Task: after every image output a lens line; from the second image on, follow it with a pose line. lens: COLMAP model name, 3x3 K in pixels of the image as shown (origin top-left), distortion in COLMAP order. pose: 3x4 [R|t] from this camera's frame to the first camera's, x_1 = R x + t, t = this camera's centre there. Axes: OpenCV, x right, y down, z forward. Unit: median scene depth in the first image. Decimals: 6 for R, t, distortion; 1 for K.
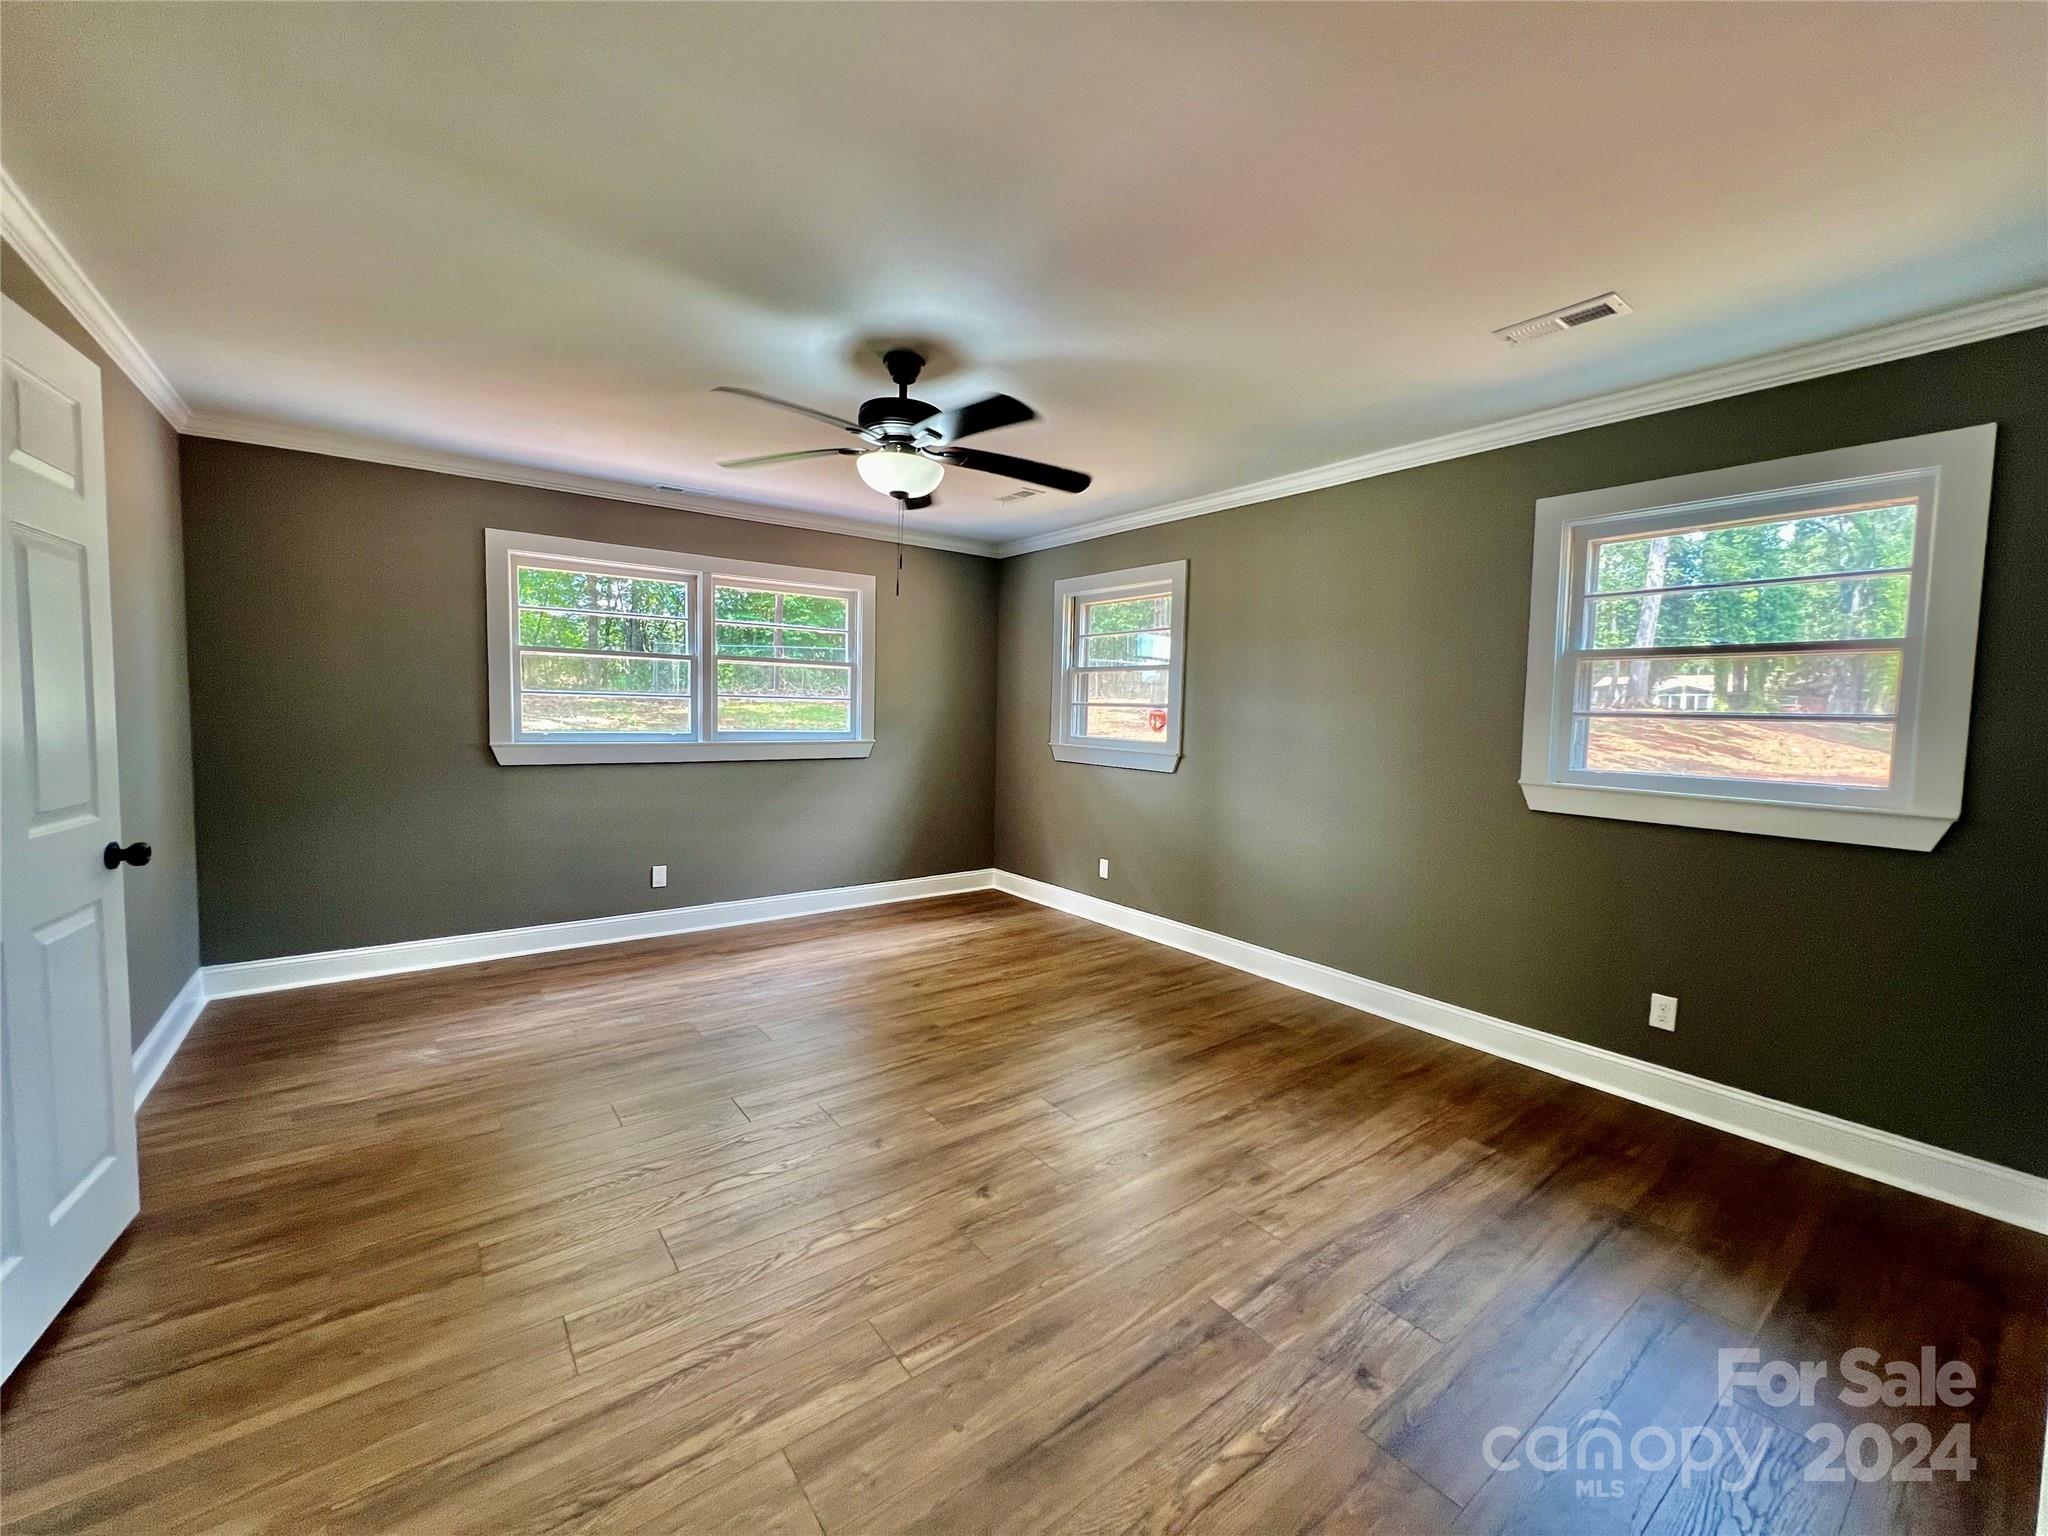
lens RADIAL K [[821.3, 0, 1025.8], [0, 821.3, 768.0], [0, 0, 1]] dist [-0.003958, 0.001367]
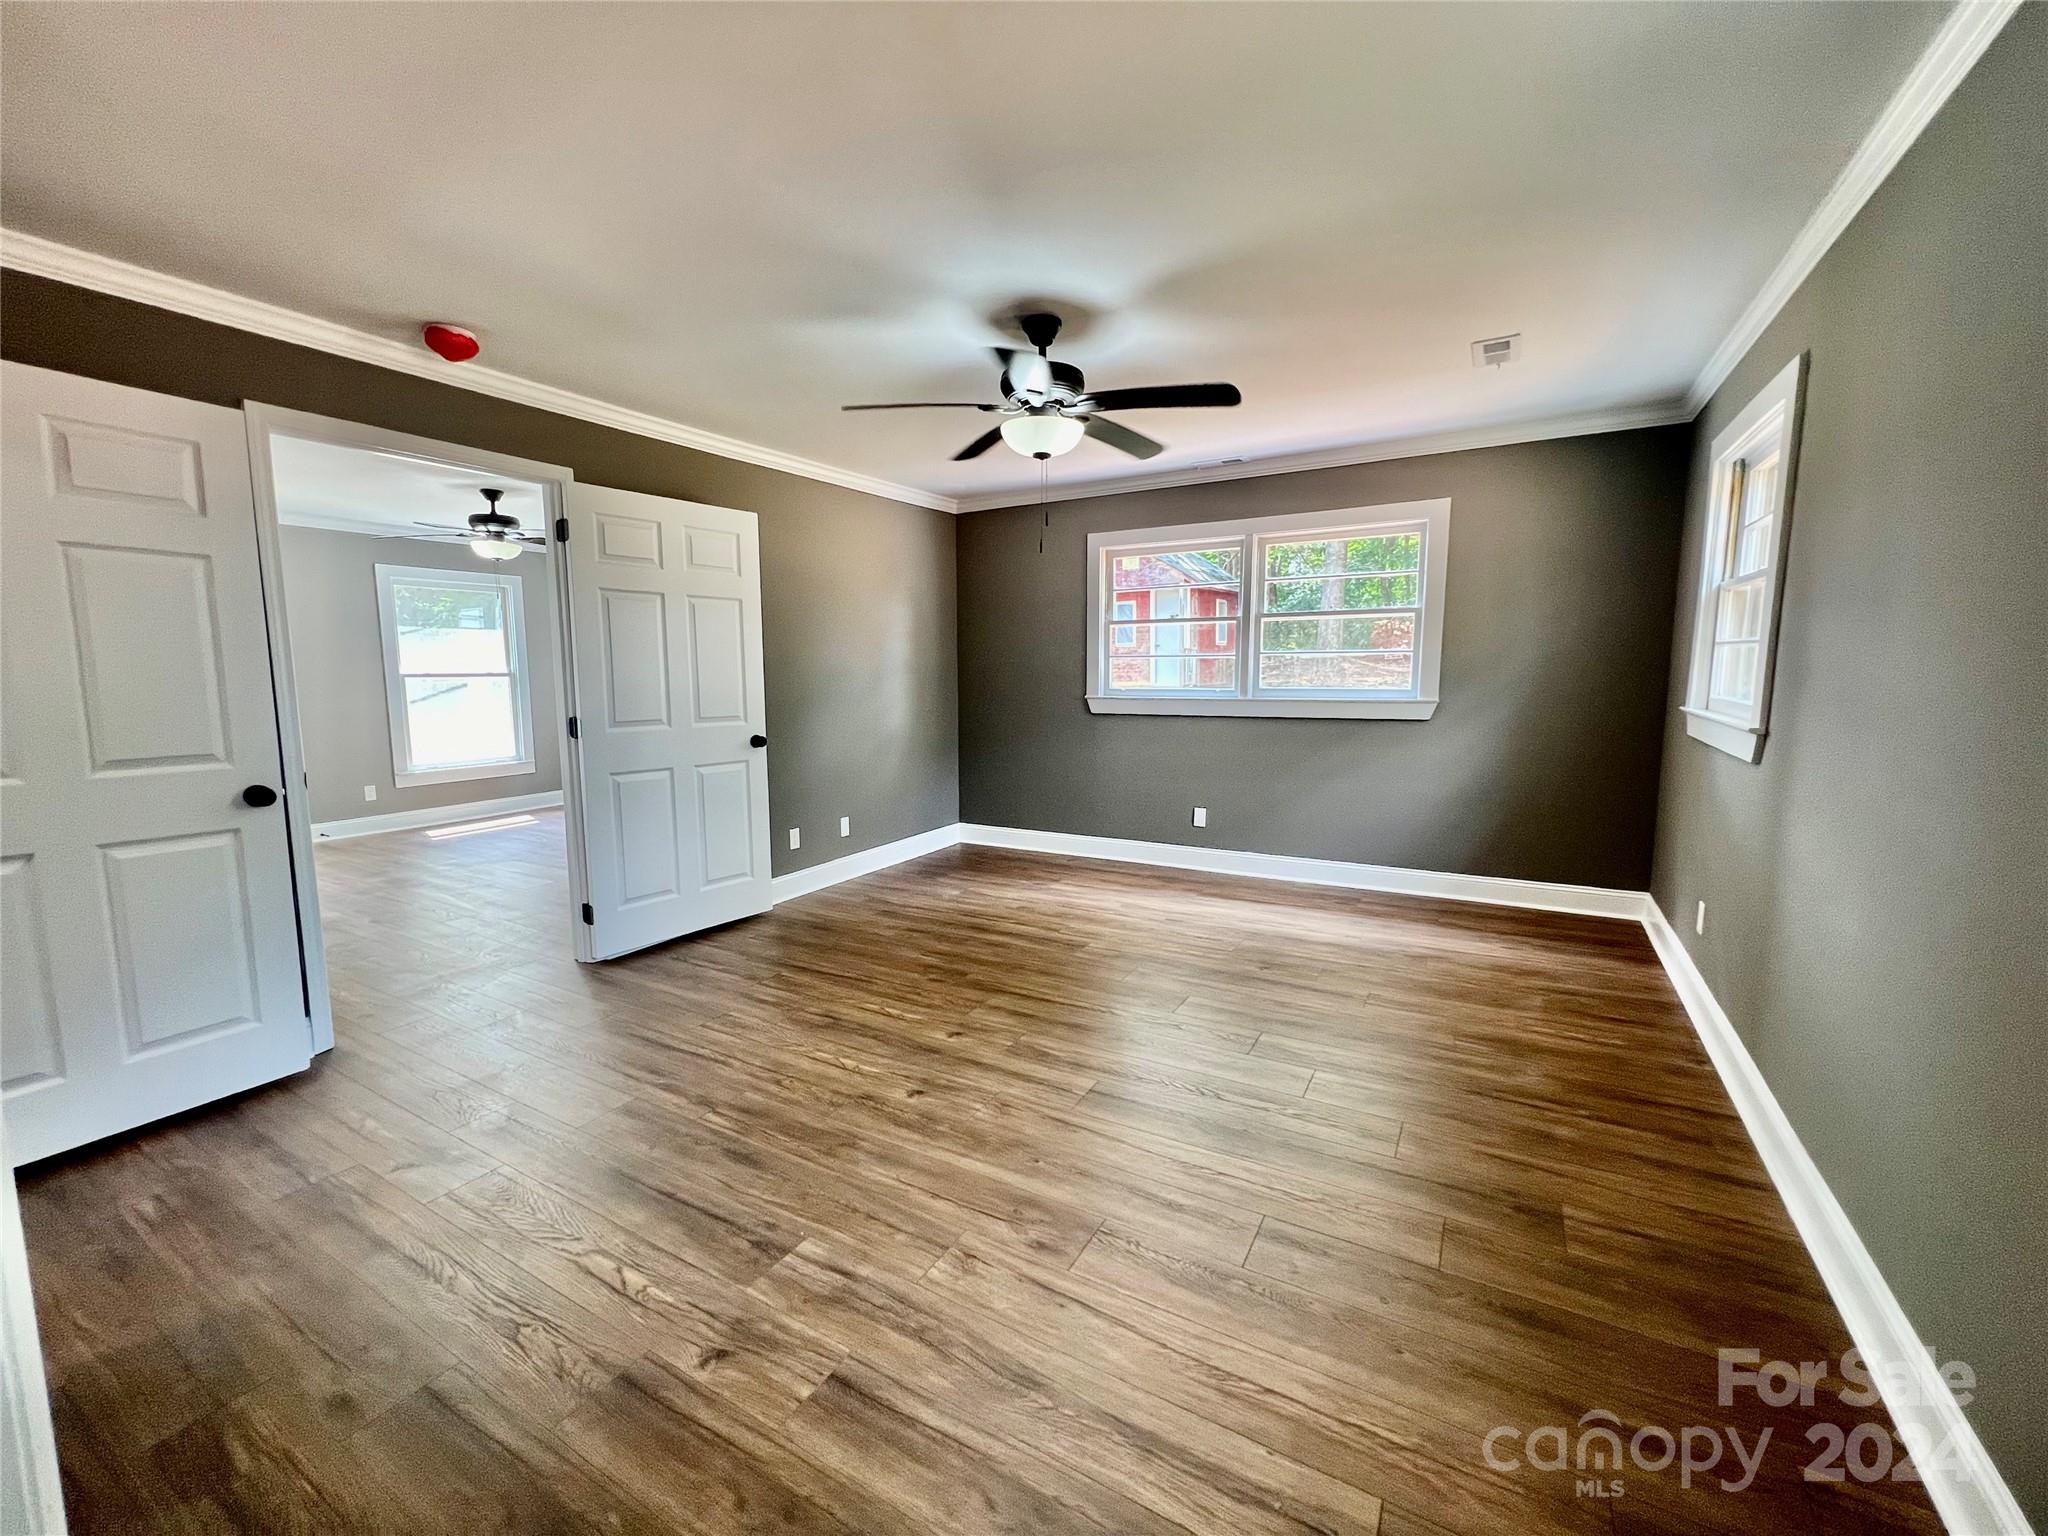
lens RADIAL K [[821.3, 0, 1026.2], [0, 821.3, 773.5], [0, 0, 1]] dist [-0.003958, 0.001367]
pose [[0.385574, 0.095715, -0.917699, 0.544040], [-0.047774, 0.995342, 0.083741, -0.011677], [0.921439, 0.011554, 0.388351, 0.380318]]
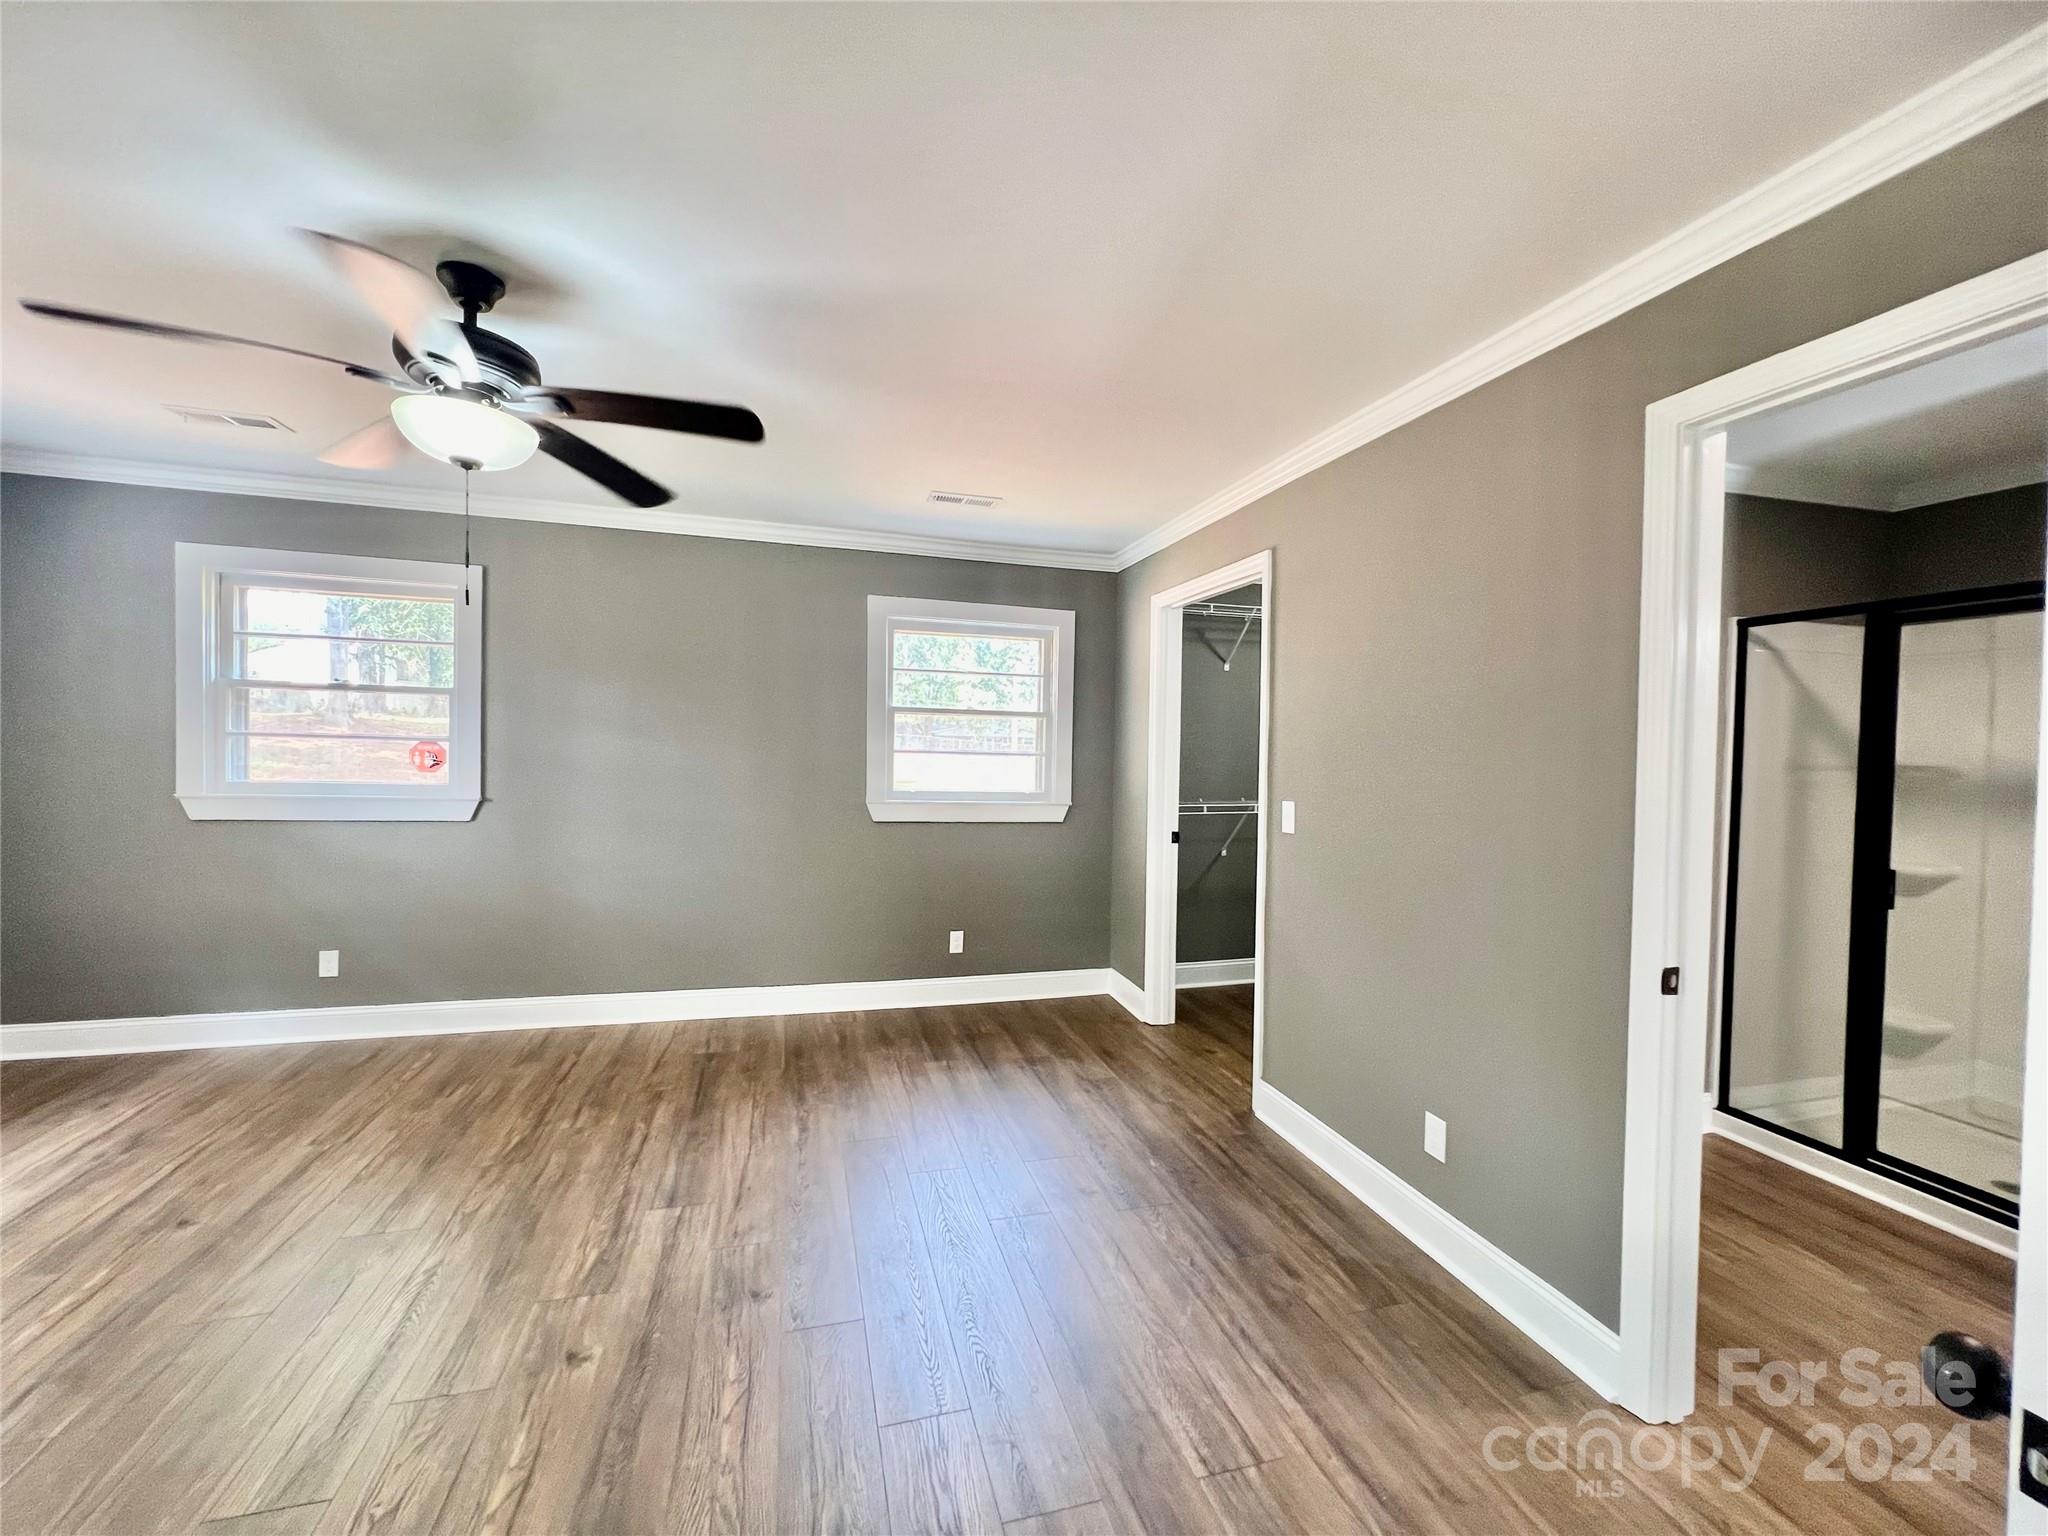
lens RADIAL K [[821.3, 0, 1022.5], [0, 821.3, 769.5], [0, 0, 1]] dist [-0.003958, 0.001367]
pose [[0.363611, -0.040640, 0.930664, -0.421473], [0.049057, 0.998497, 0.024435, -0.042884], [-0.930258, 0.036771, 0.365058, 0.202481]]
